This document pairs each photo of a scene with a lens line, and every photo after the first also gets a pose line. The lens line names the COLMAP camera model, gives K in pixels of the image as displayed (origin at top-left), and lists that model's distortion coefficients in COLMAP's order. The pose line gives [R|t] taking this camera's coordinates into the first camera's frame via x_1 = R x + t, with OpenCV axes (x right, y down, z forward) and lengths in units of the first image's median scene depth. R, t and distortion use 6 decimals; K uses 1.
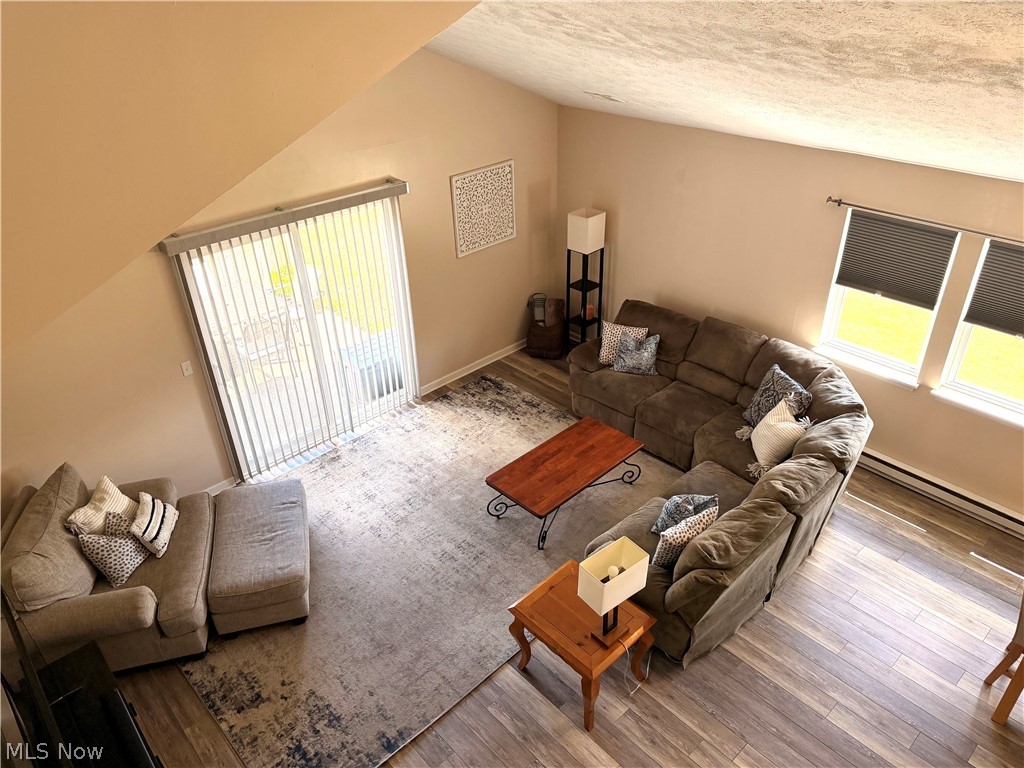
lens RADIAL K [[710.8, 0, 513.8], [0, 710.8, 380.6], [0, 0, 1]] dist [0.013590, -0.018866]
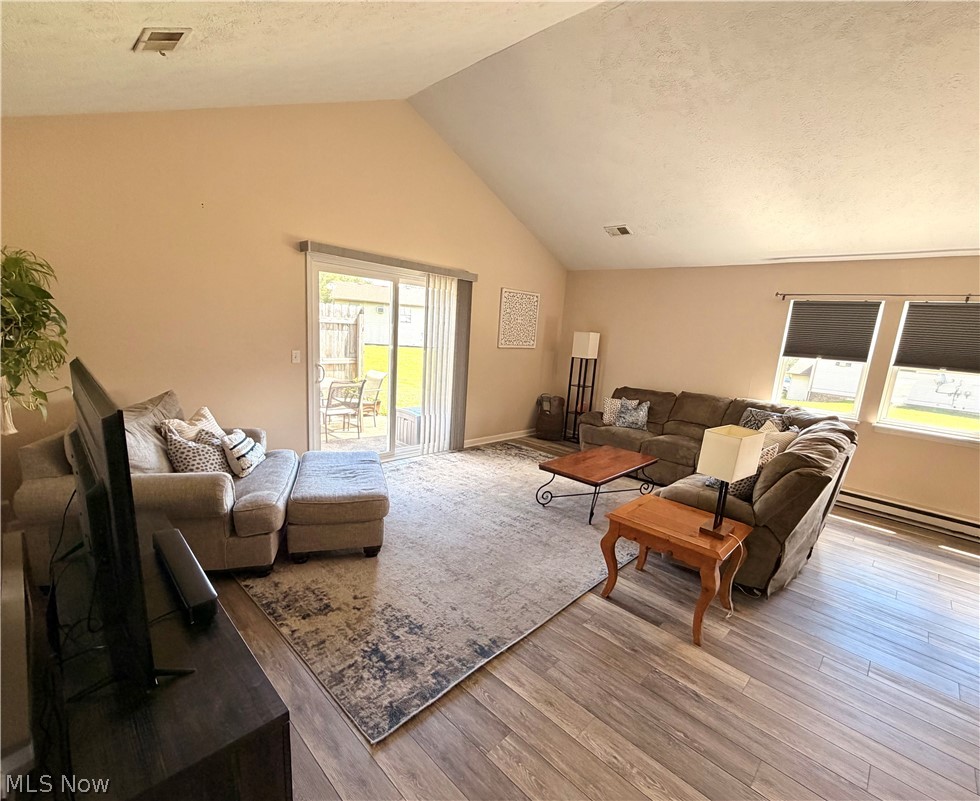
lens RADIAL K [[445.0, 0, 505.9], [0, 445.0, 417.7], [0, 0, 1]] dist [-0.005012, 0.001874]
pose [[0.992926, 0.084319, 0.083593, -0.190373], [-0.051266, 0.939491, -0.338716, 0.375702], [-0.107095, 0.332034, 0.937168, 0.350975]]
